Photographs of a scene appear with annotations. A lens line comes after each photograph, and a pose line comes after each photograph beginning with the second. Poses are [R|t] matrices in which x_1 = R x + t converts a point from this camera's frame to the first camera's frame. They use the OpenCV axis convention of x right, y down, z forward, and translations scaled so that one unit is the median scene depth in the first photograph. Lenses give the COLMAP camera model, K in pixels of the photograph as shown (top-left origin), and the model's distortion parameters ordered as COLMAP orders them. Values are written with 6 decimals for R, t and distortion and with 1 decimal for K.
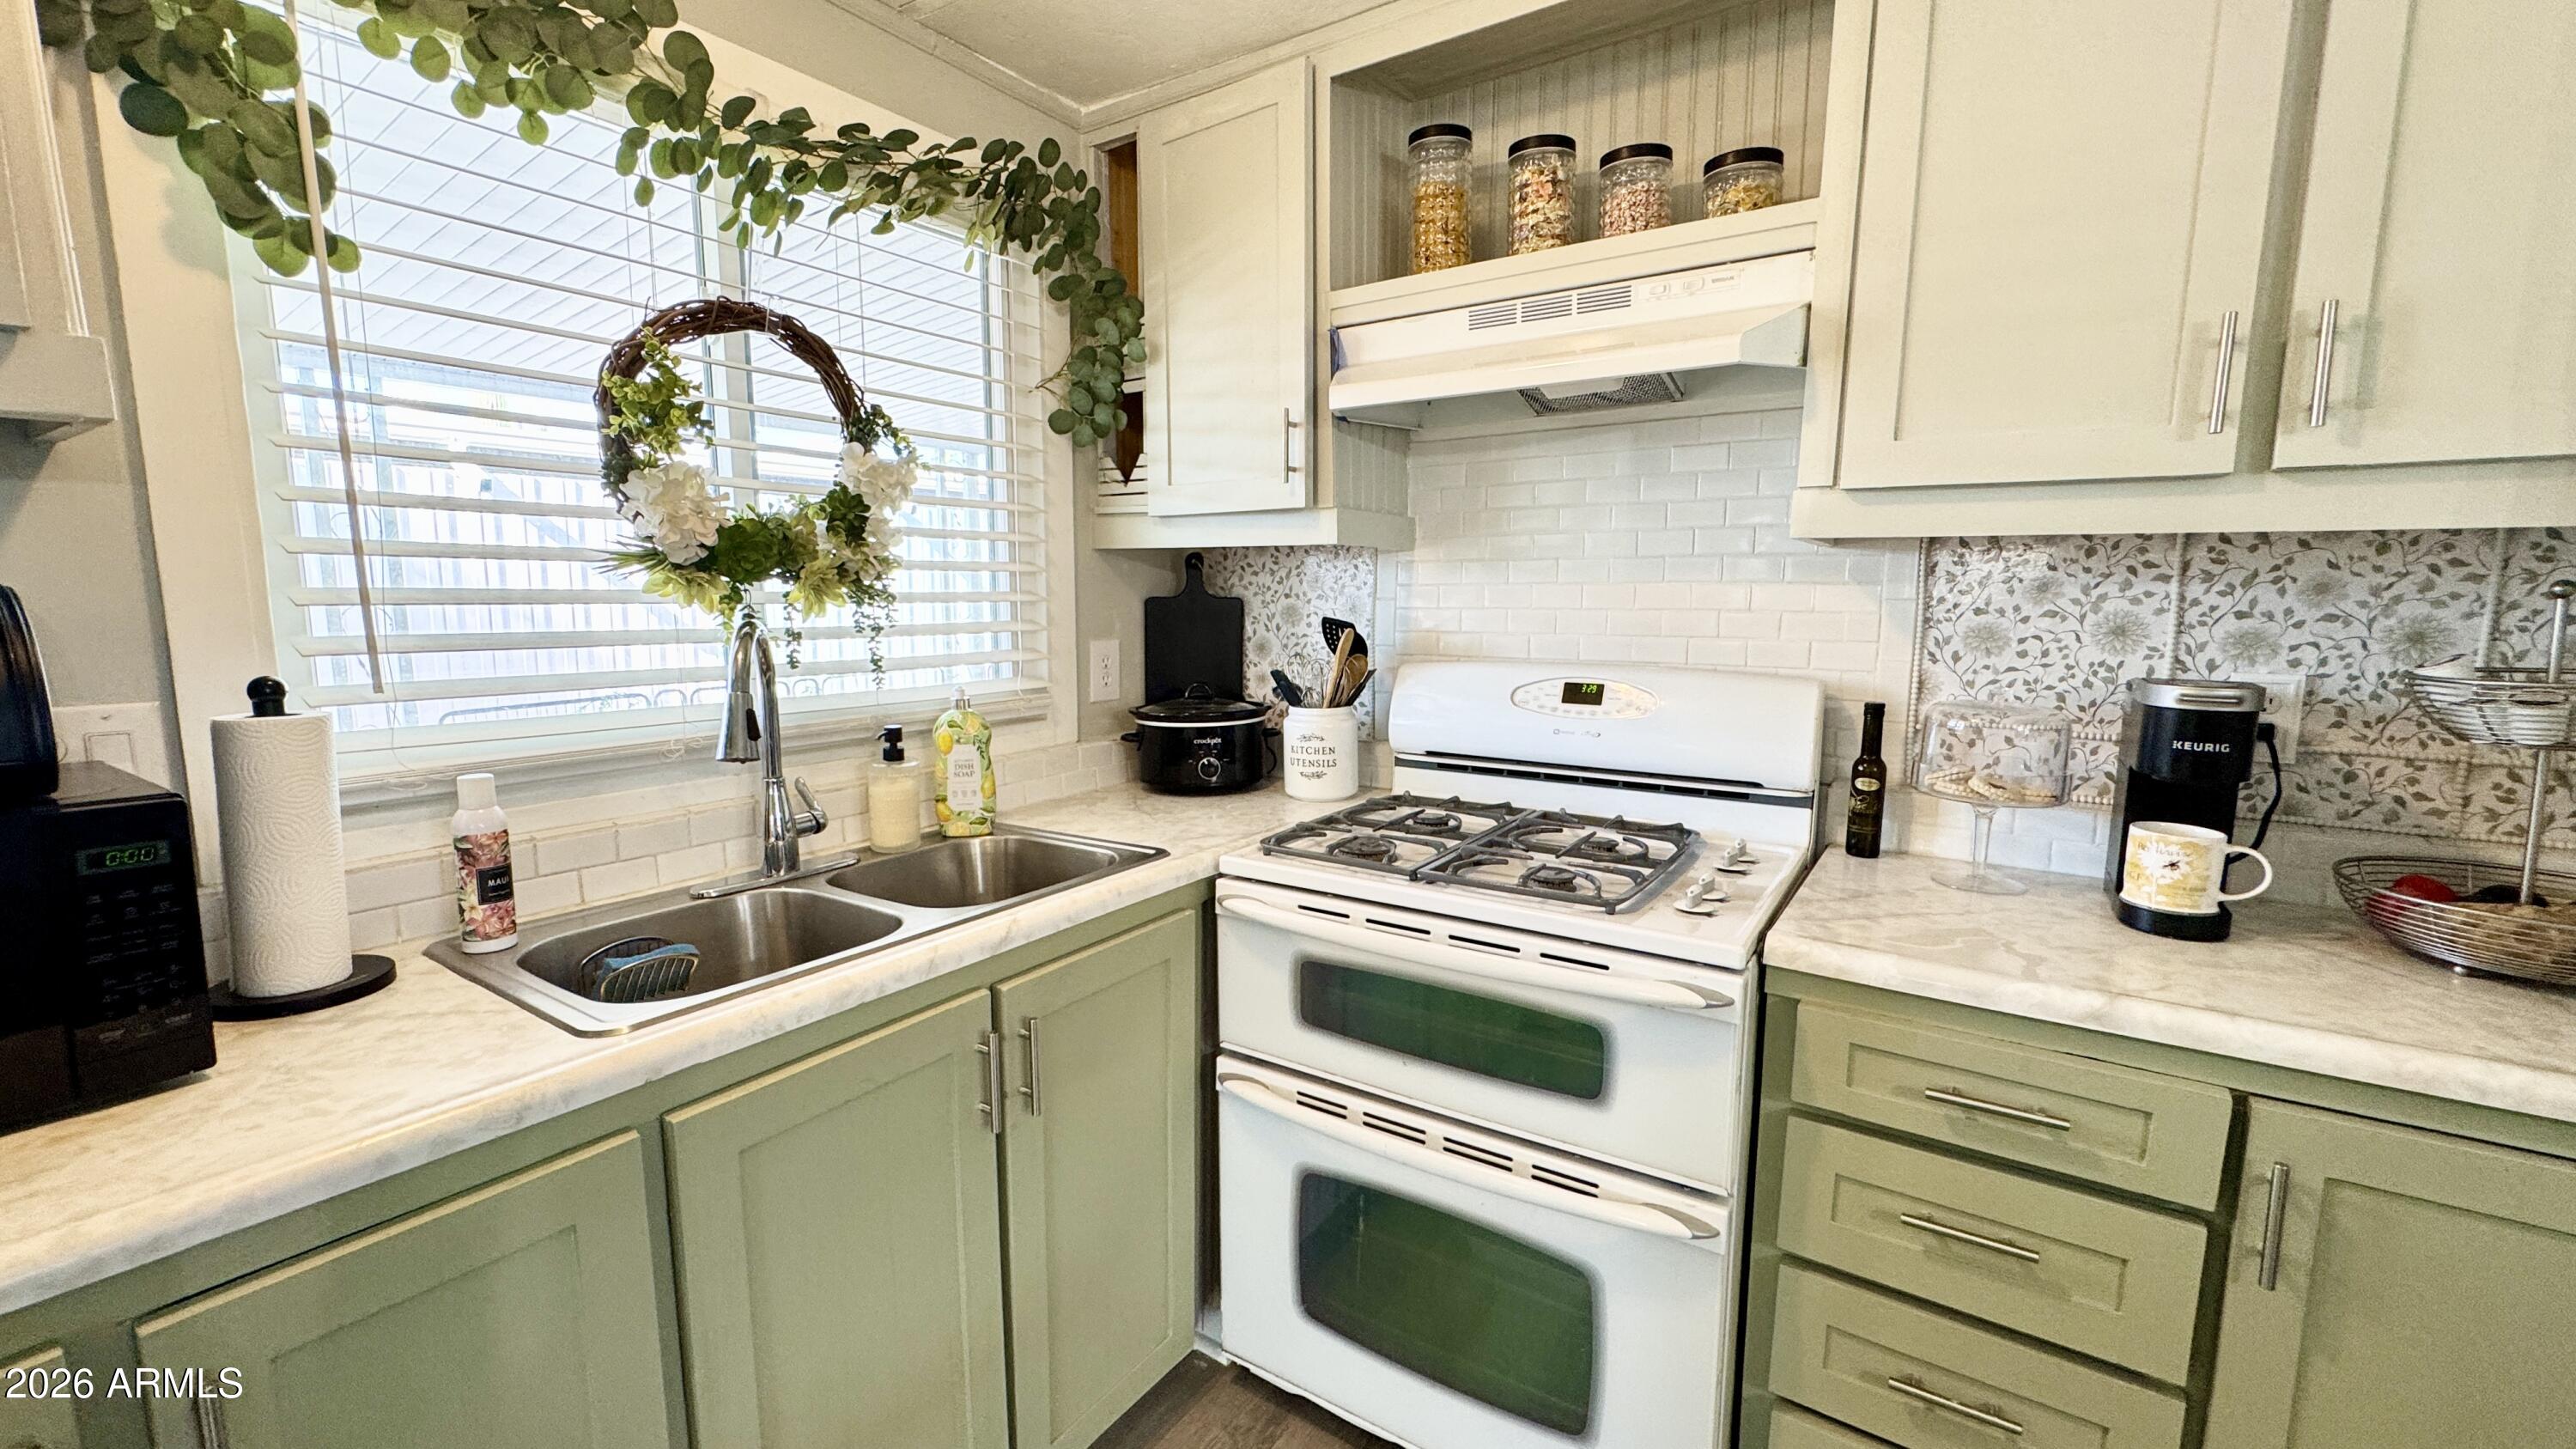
lens RADIAL K [[1032.7, 0, 1284.9], [0, 1032.7, 728.4], [0, 0, 1]] dist [-0.001069, -0.000456]
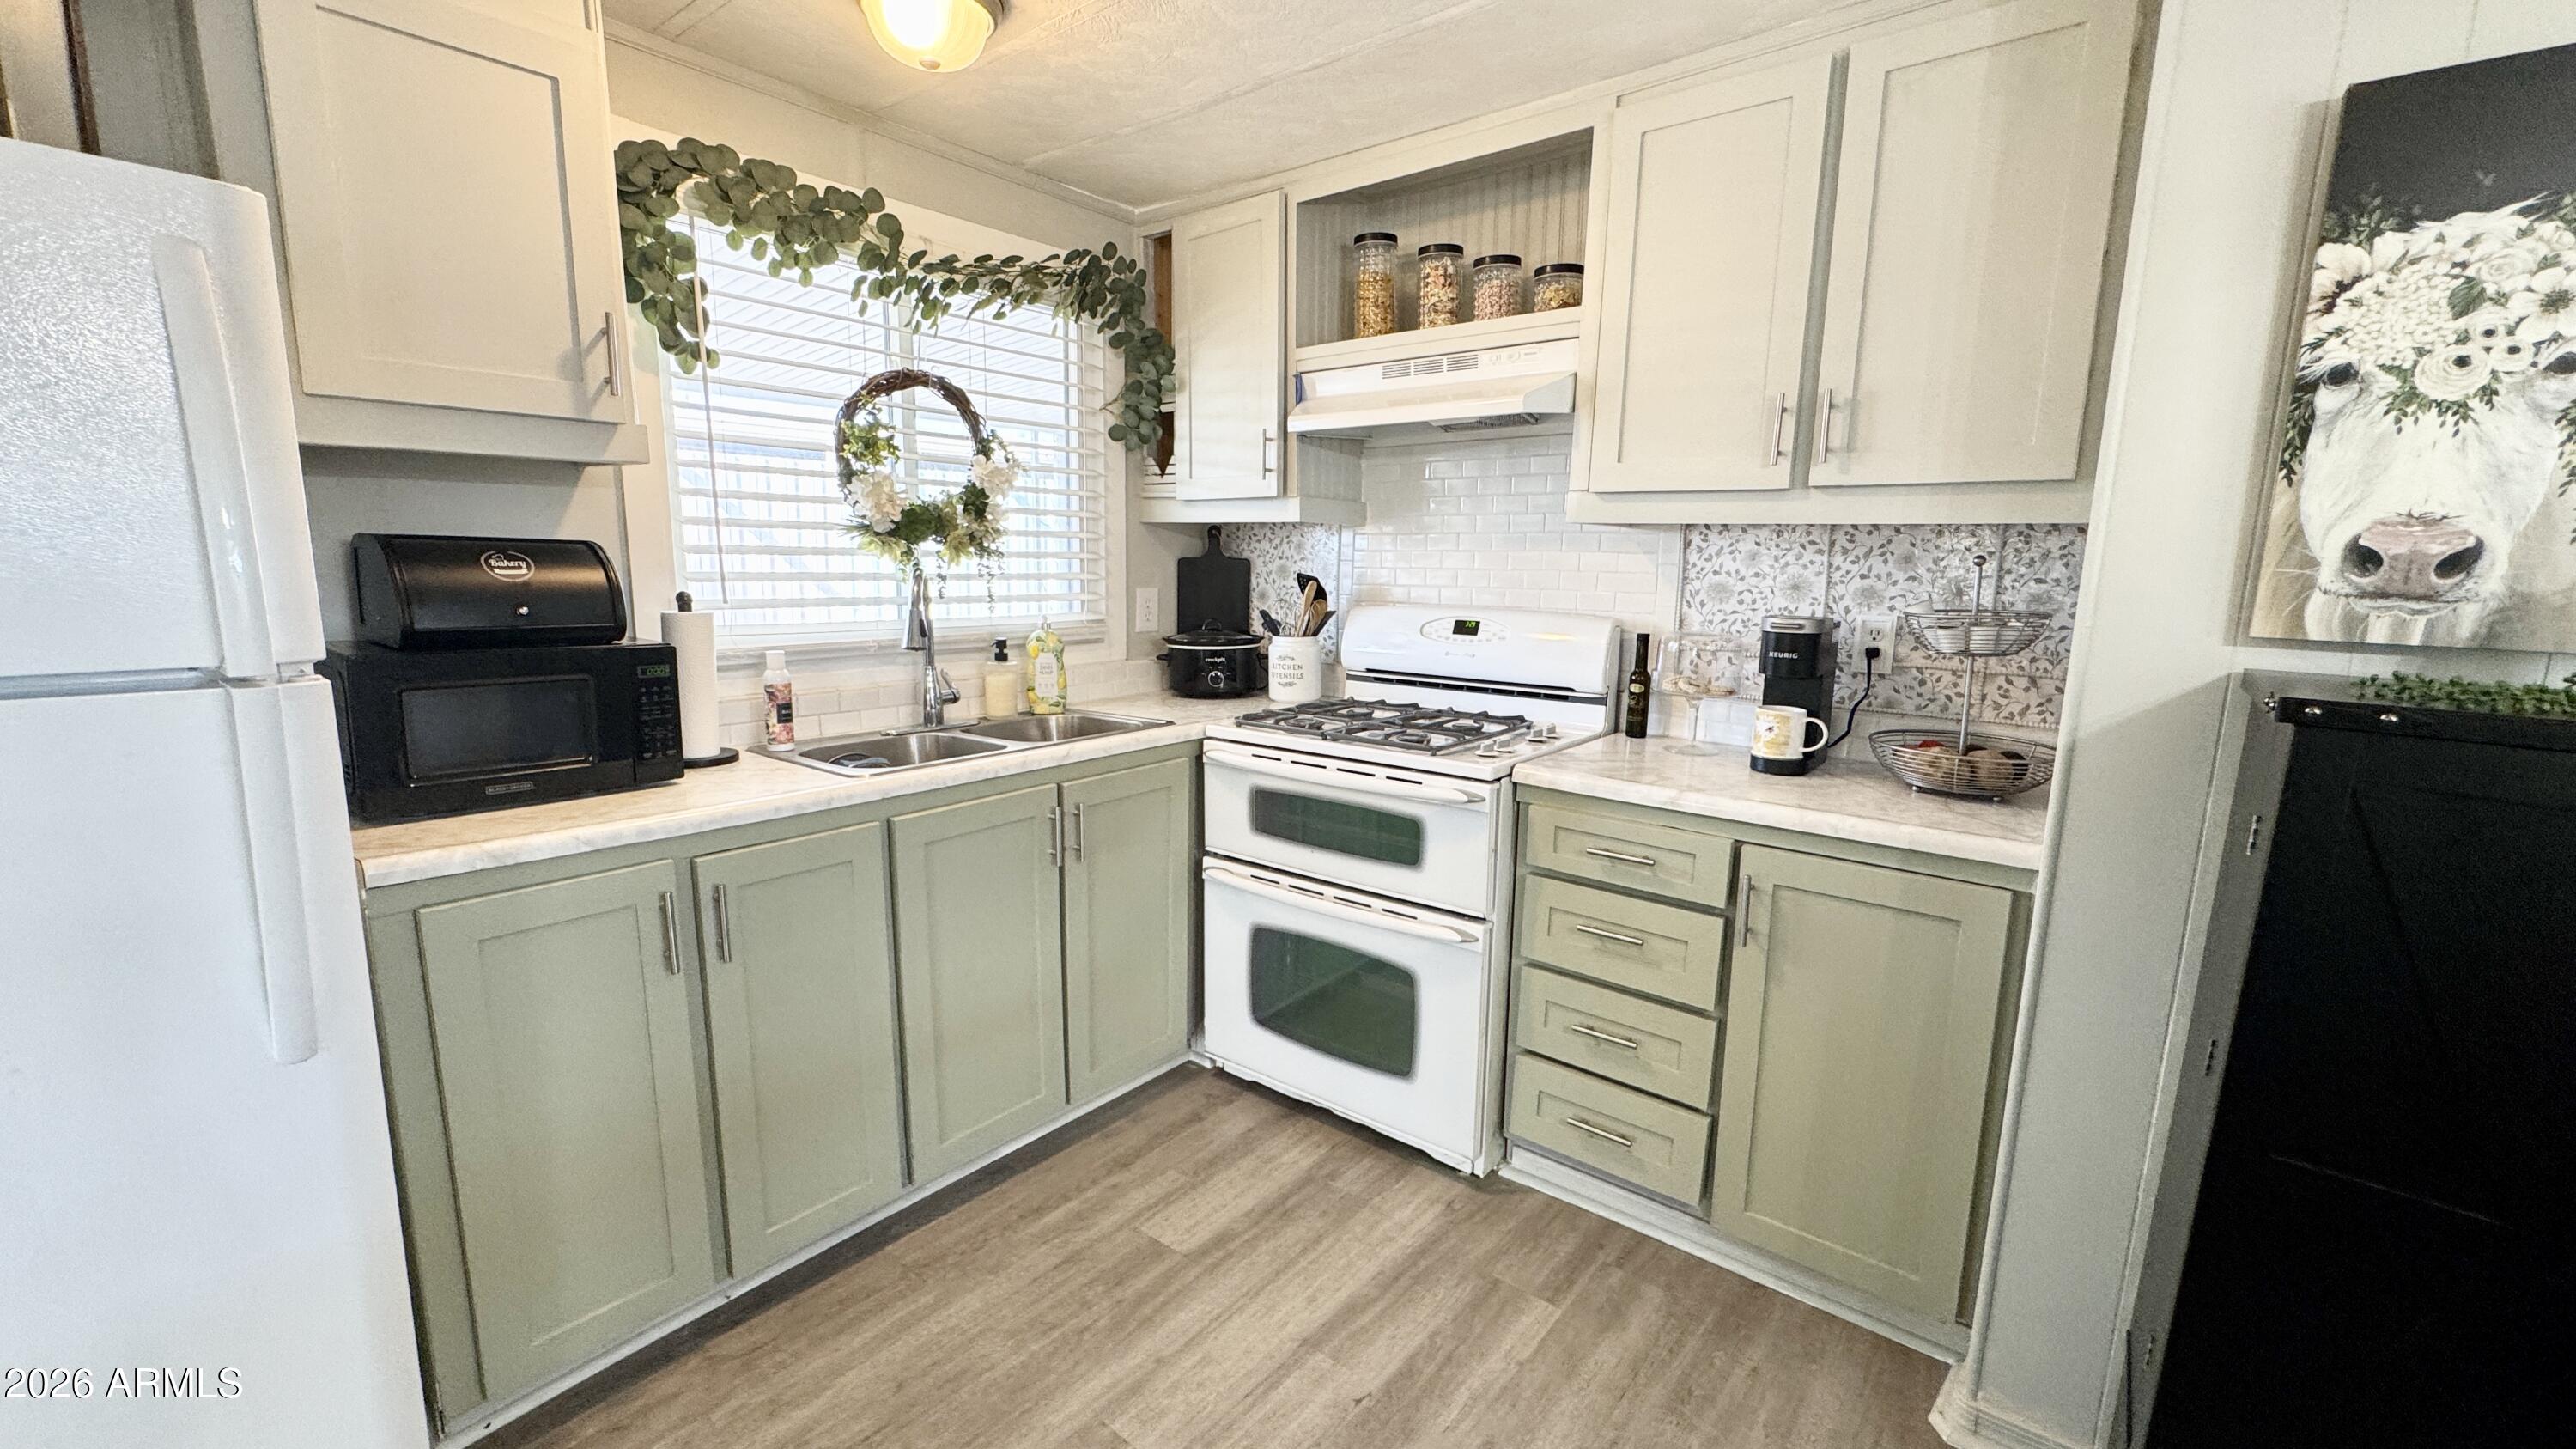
lens RADIAL K [[1032.7, 0, 1287.1], [0, 1032.7, 729.0], [0, 0, 1]] dist [-0.001069, -0.000456]
pose [[0.996553, 0.025755, -0.078864, 0.193797], [-0.023149, 0.999161, 0.033784, 0.080436], [0.079668, -0.031842, 0.996313, -0.574670]]
